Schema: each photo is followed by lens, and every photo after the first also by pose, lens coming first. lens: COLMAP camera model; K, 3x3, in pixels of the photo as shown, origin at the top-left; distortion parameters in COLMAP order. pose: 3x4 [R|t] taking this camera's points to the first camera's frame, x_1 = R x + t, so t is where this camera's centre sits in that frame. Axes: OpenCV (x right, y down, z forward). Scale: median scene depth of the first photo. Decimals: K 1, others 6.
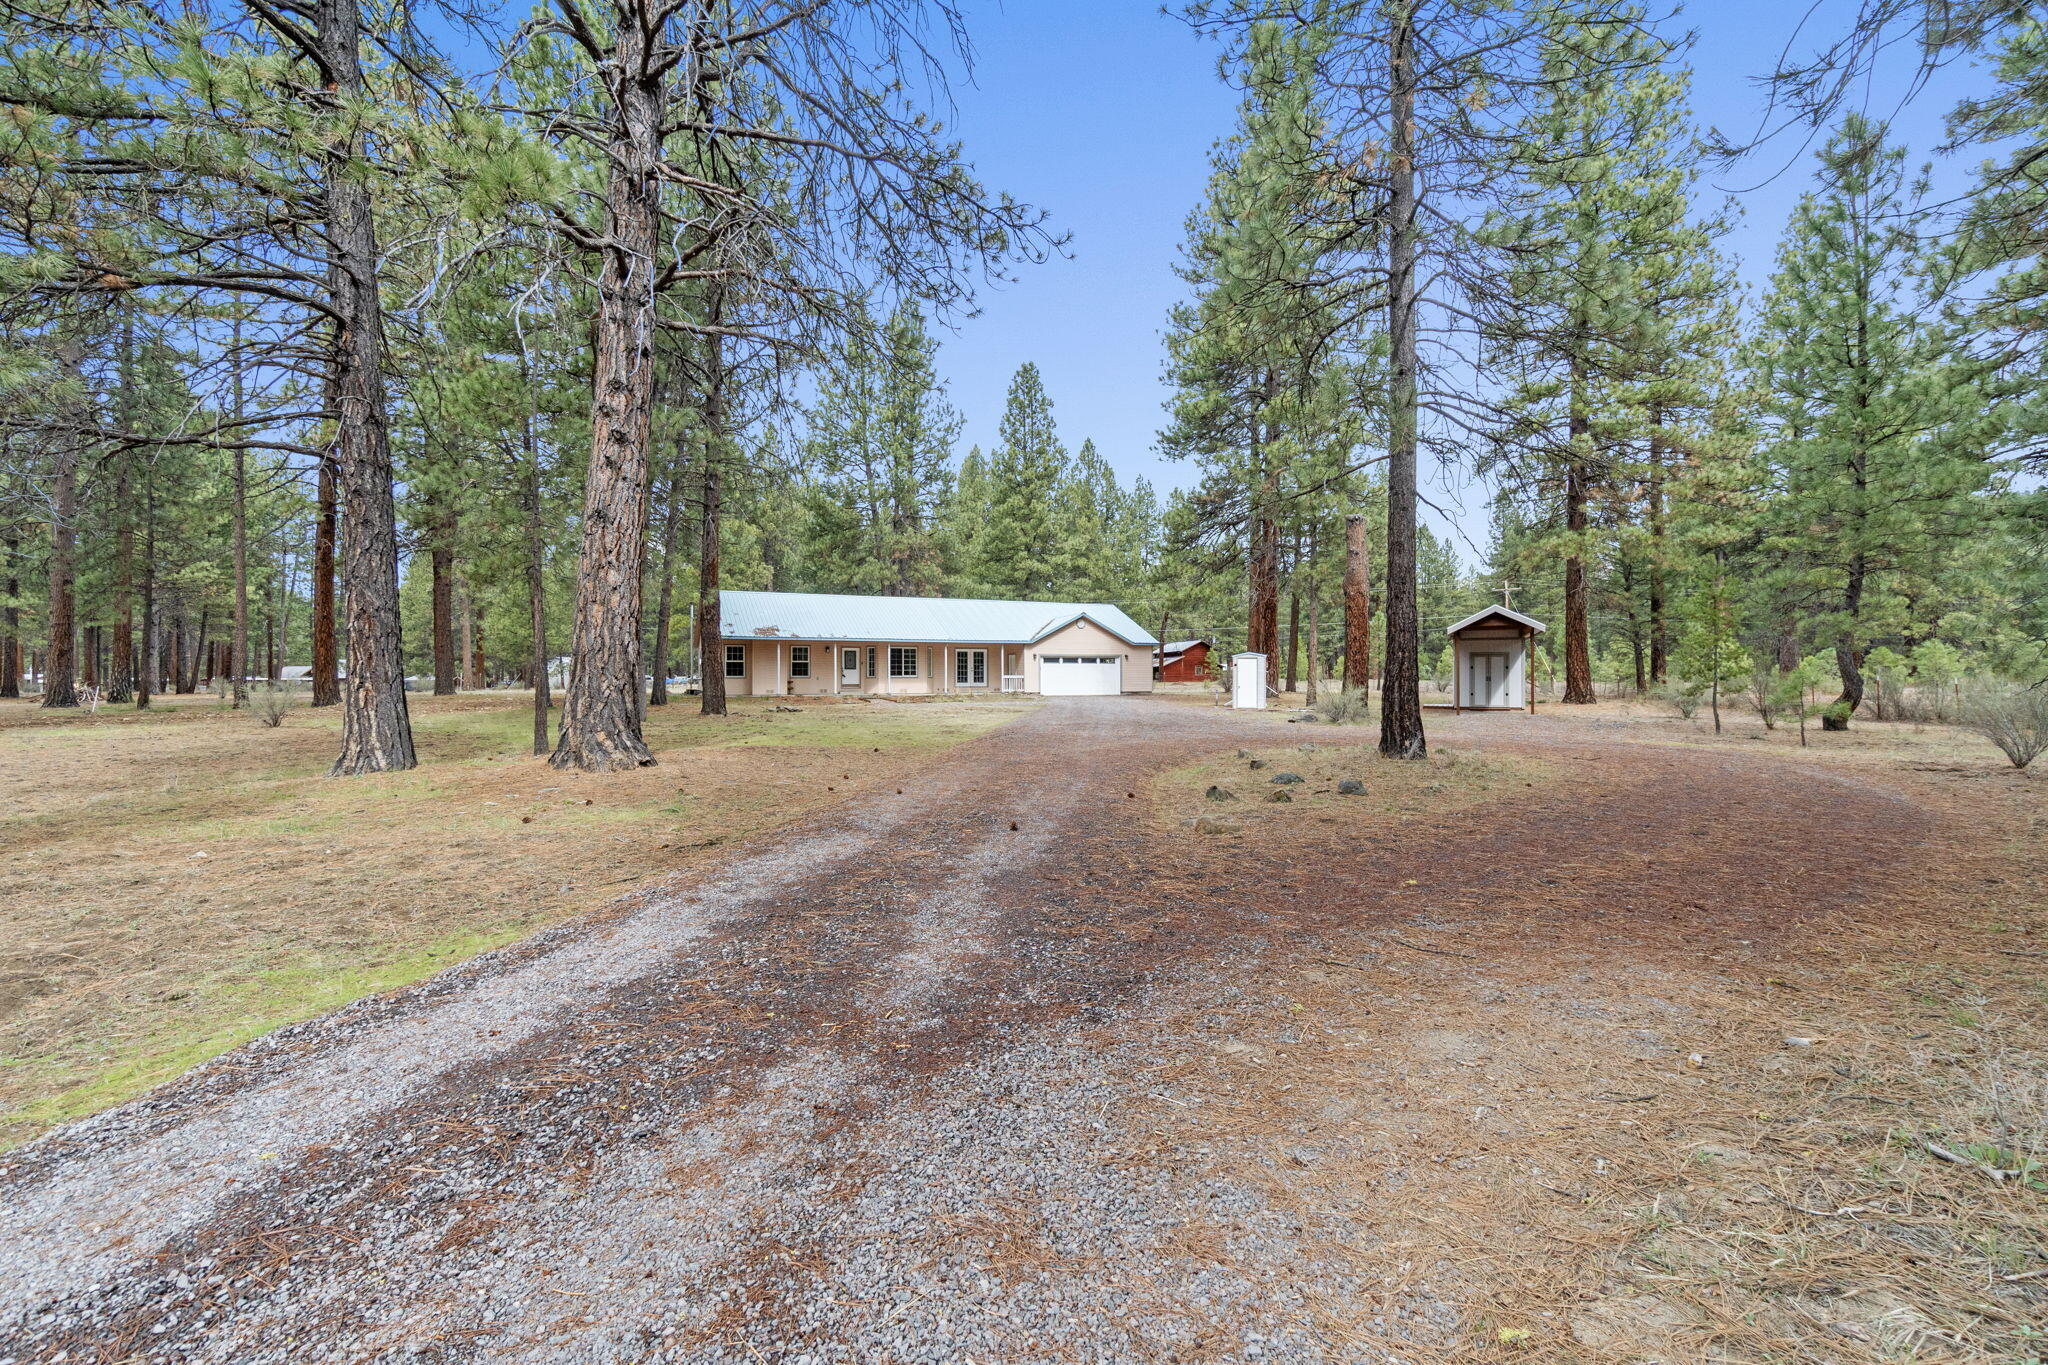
lens RADIAL K [[870.6, 0, 1025.4], [0, 870.6, 666.9], [0, 0, 1]] dist [-0.003704, -0.000470]
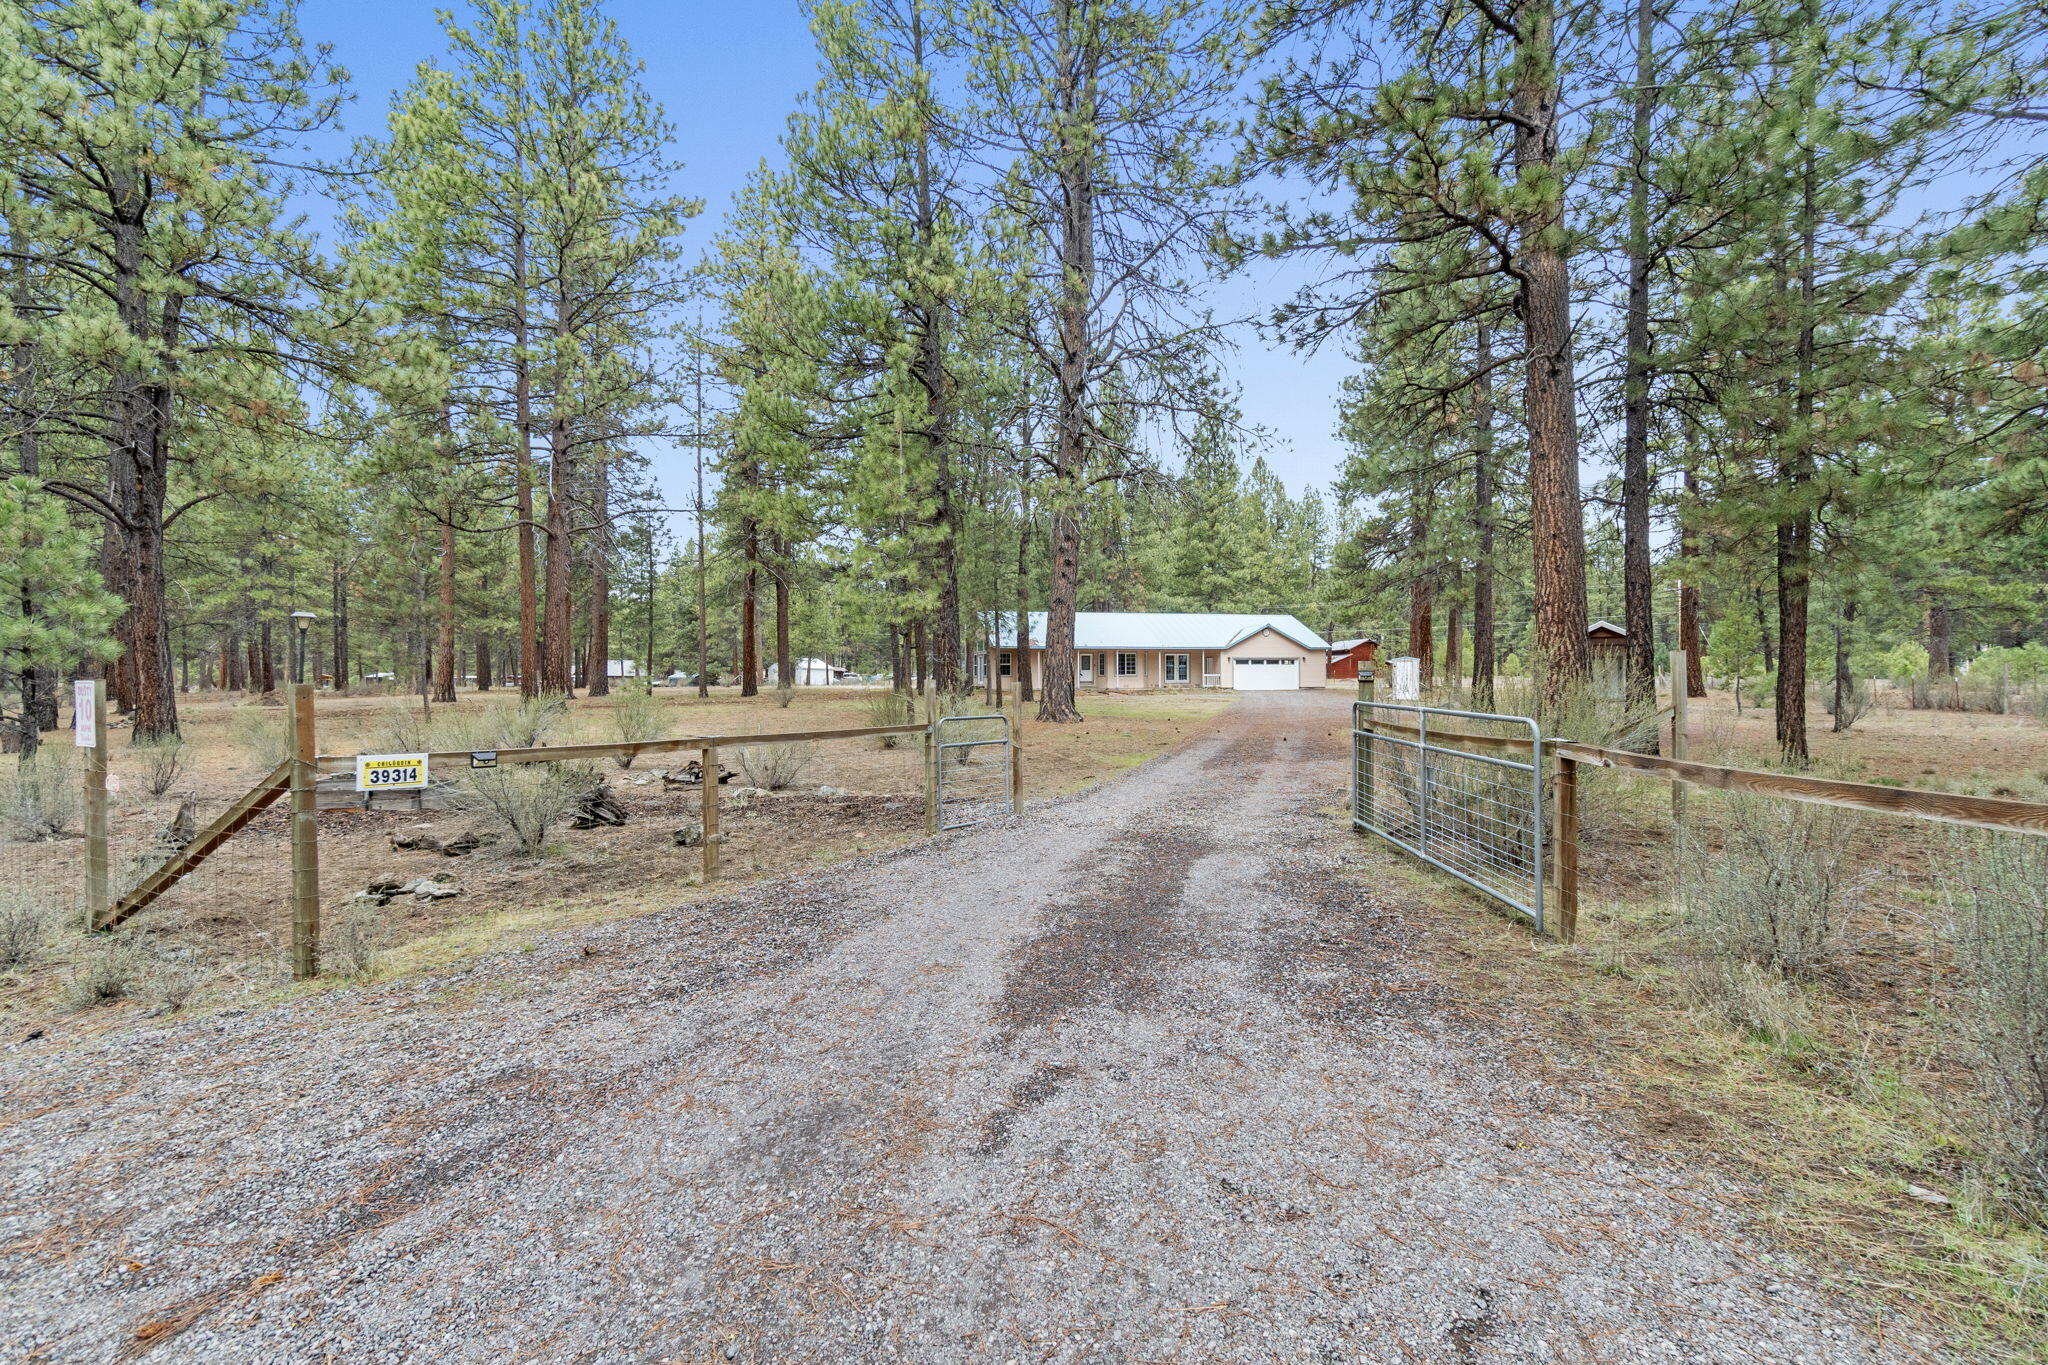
lens RADIAL K [[886.0, 0, 1020.0], [0, 886.0, 678.6], [0, 0, 1]] dist [-0.001535, -0.000423]
pose [[0.984370, -0.001019, -0.176108, -0.060443], [0.004174, 0.999837, 0.017545, -0.007520], [0.176061, -0.018006, 0.984214, -0.318630]]
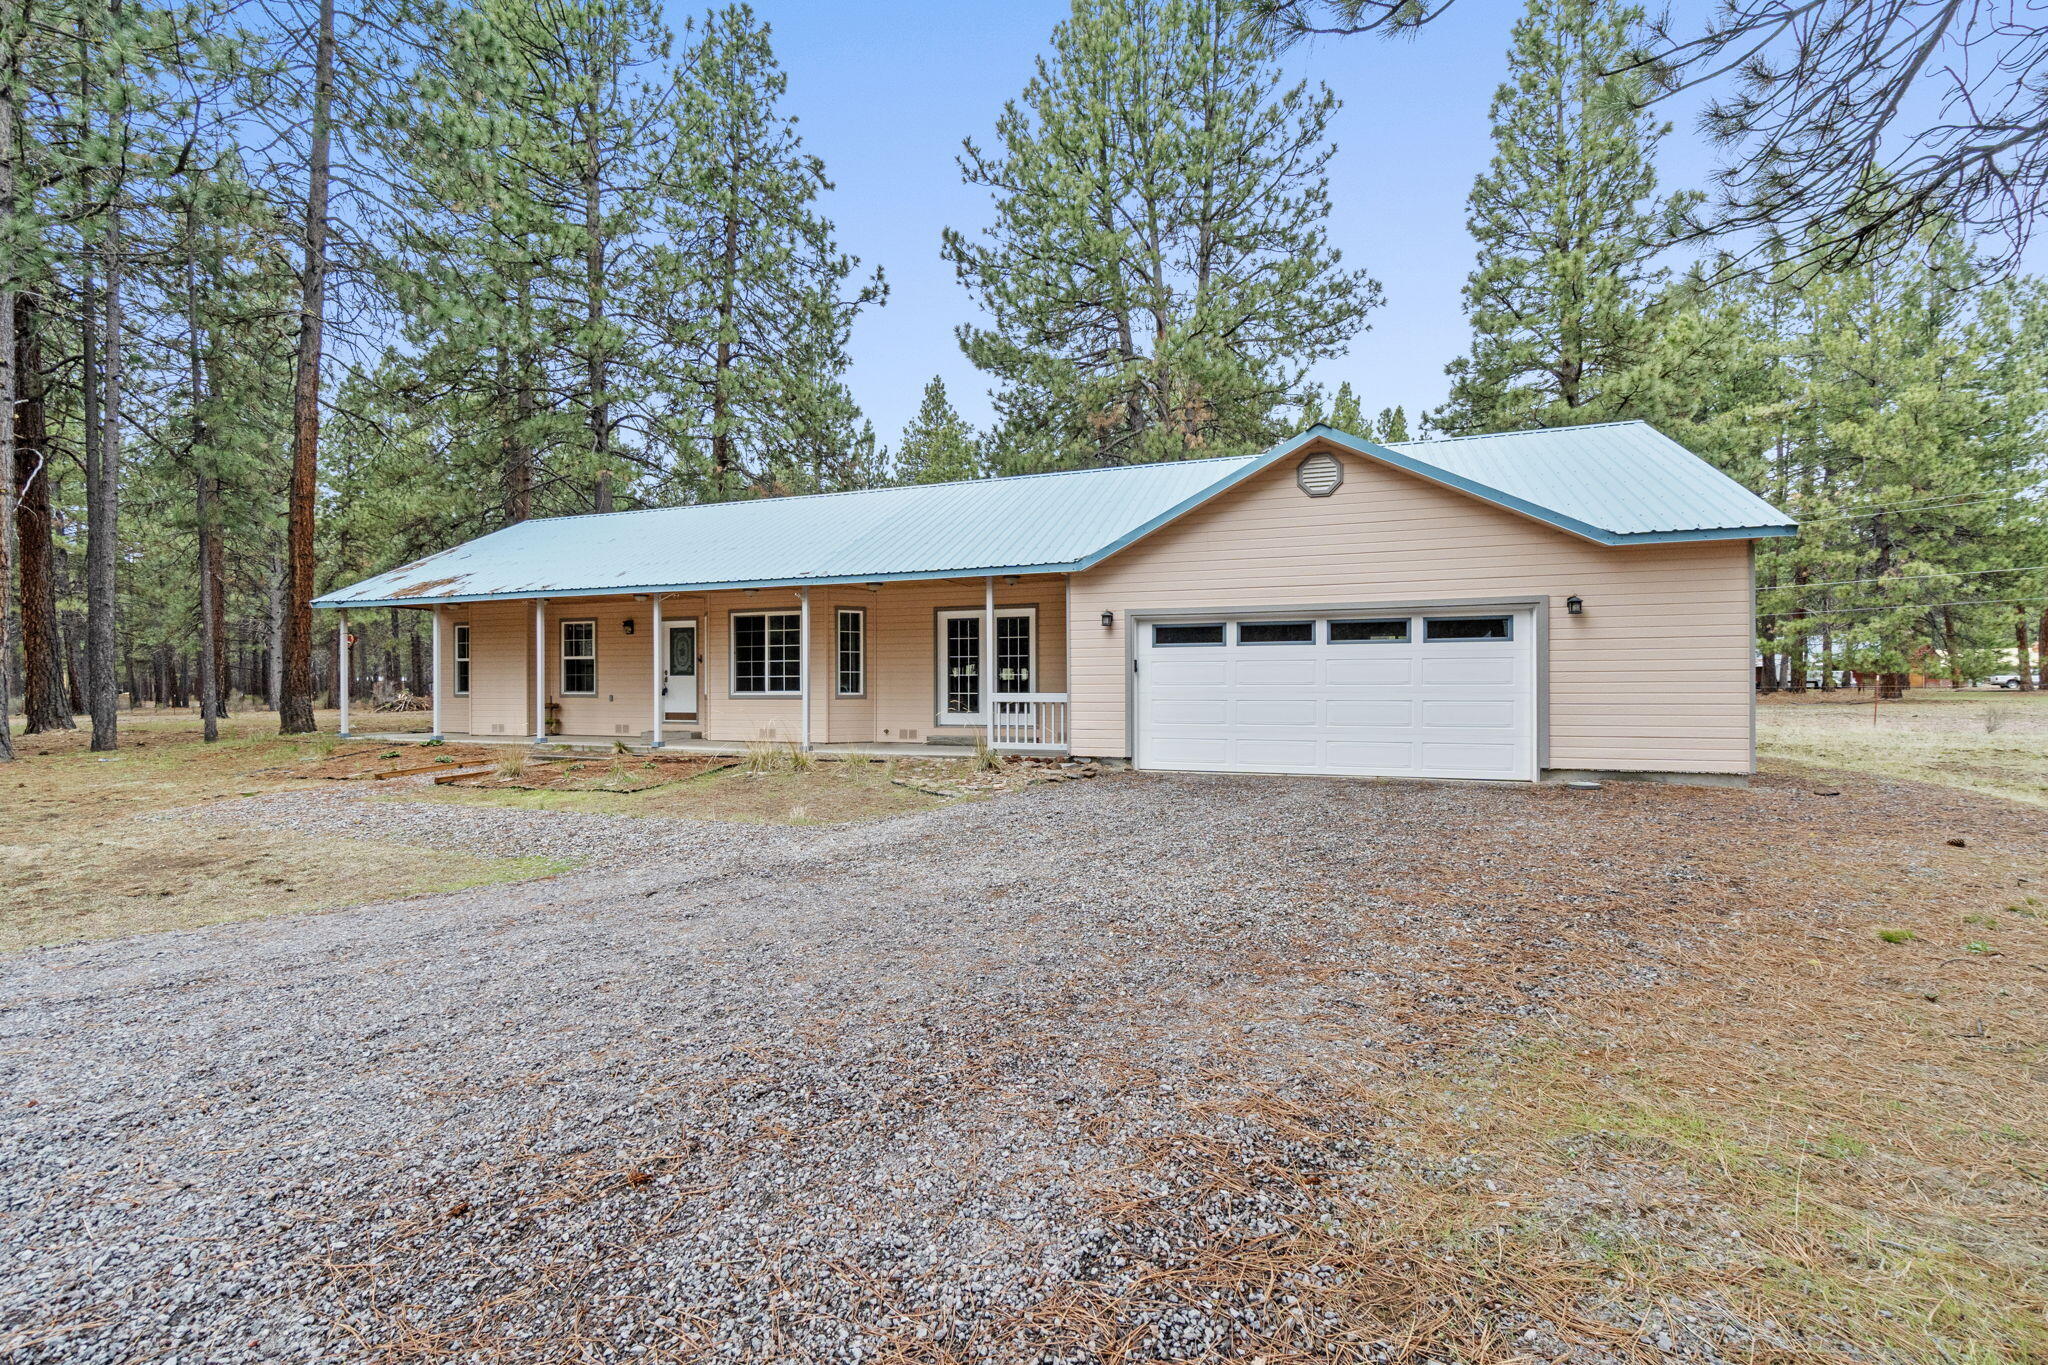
lens RADIAL K [[886.0, 0, 1020.0], [0, 886.0, 678.6], [0, 0, 1]] dist [-0.001535, -0.000423]
pose [[0.710322, -0.004293, -0.703864, 0.176111], [0.010053, 0.999941, 0.004046, 0.003992], [0.703805, -0.009950, 0.710323, 0.771139]]
